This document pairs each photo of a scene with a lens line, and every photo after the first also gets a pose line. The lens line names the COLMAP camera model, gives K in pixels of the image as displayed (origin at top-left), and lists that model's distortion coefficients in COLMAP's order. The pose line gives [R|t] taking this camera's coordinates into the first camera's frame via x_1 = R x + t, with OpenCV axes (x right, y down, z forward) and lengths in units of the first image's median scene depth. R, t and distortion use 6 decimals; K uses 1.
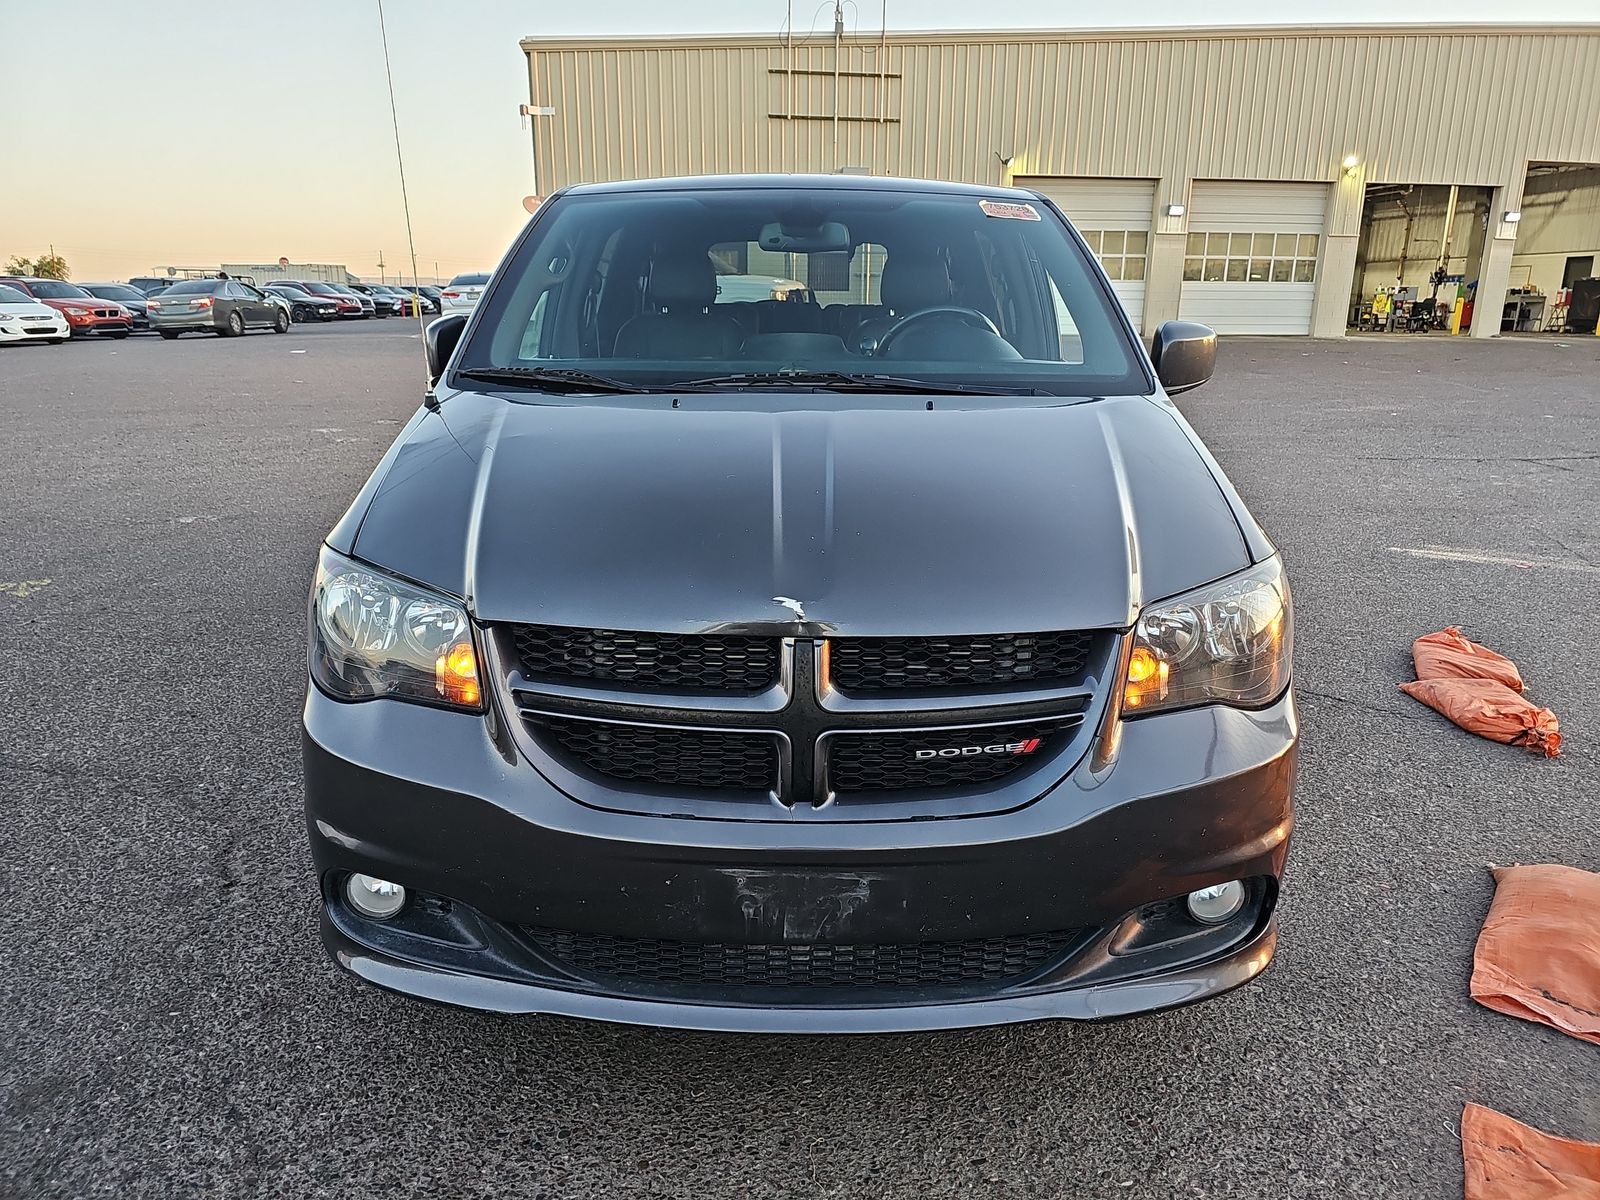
lens RADIAL K [[1063.8, 0, 801.9], [0, 1063.8, 591.4], [0, 0, 1]] dist [0.042310, -0.047241]
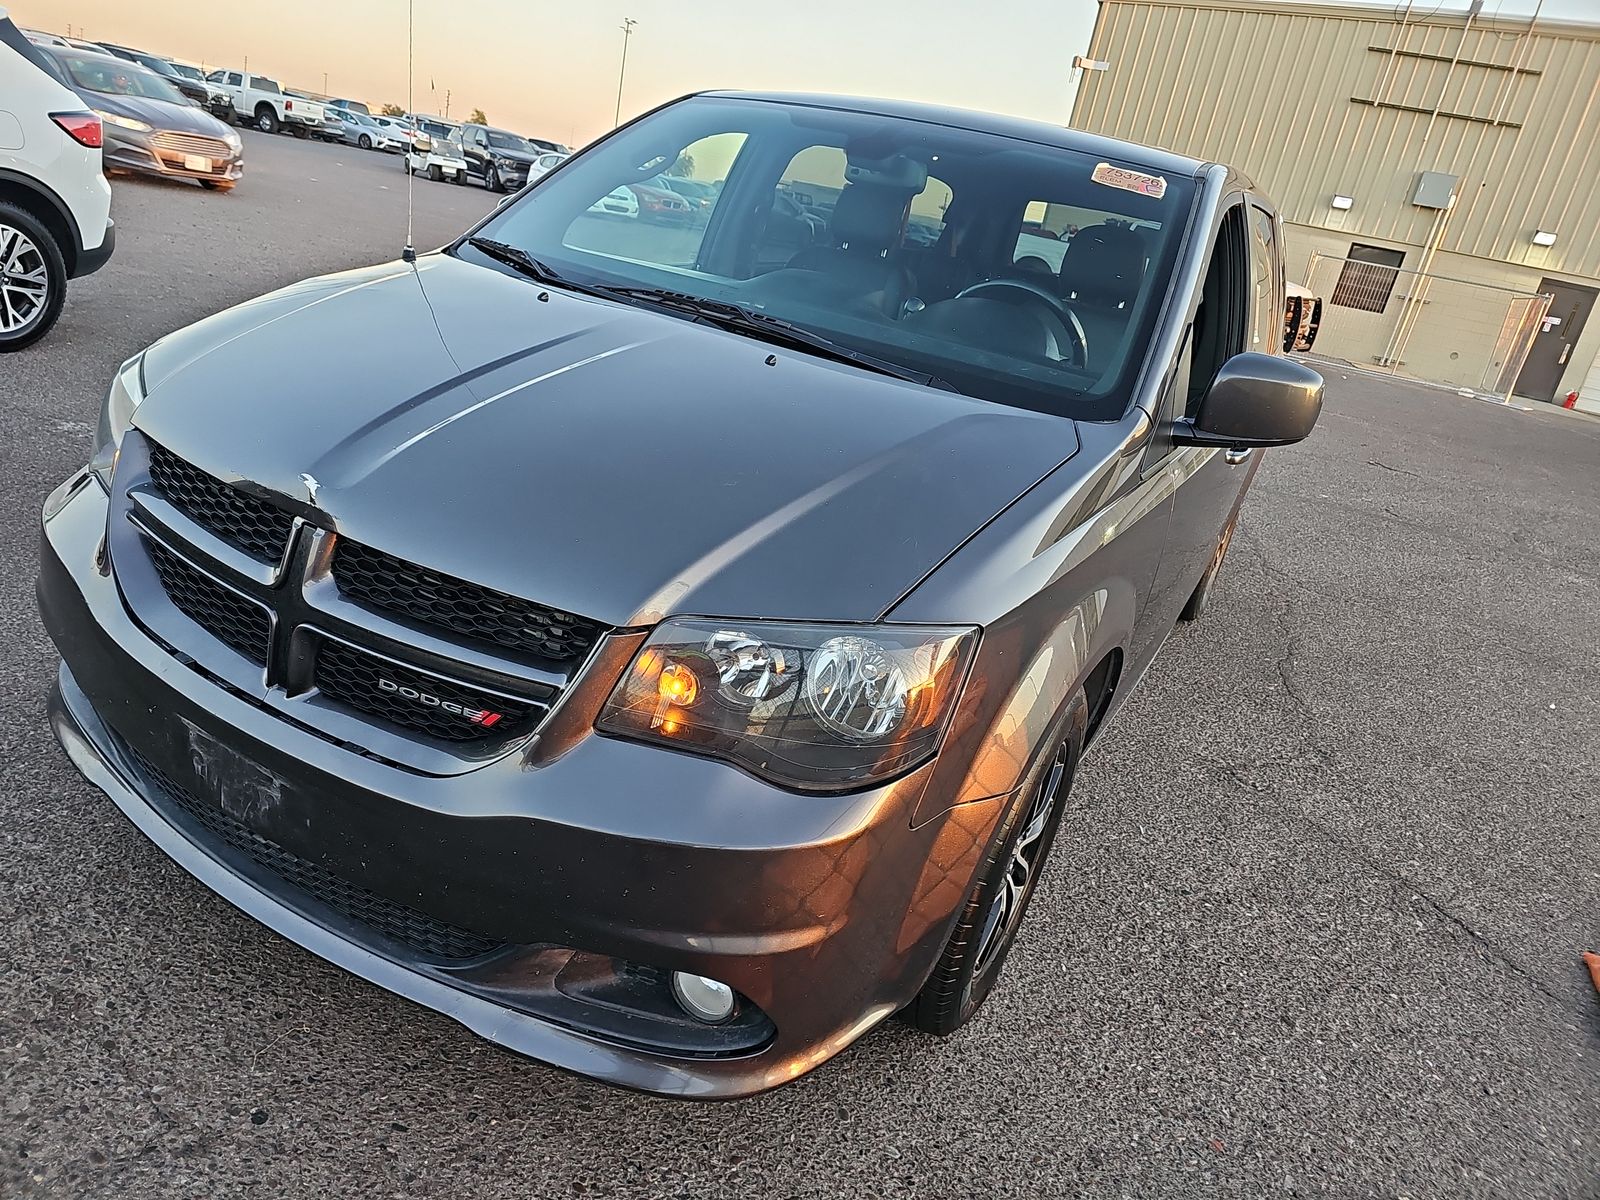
lens RADIAL K [[1063.8, 0, 797.7], [0, 1063.8, 616.6], [0, 0, 1]] dist [0.042310, -0.047241]
pose [[0.856369, 0.318856, -0.406156, 0.678920], [-0.298931, 0.947495, 0.113550, -0.098874], [0.421037, 0.024172, 0.906721, 0.275951]]
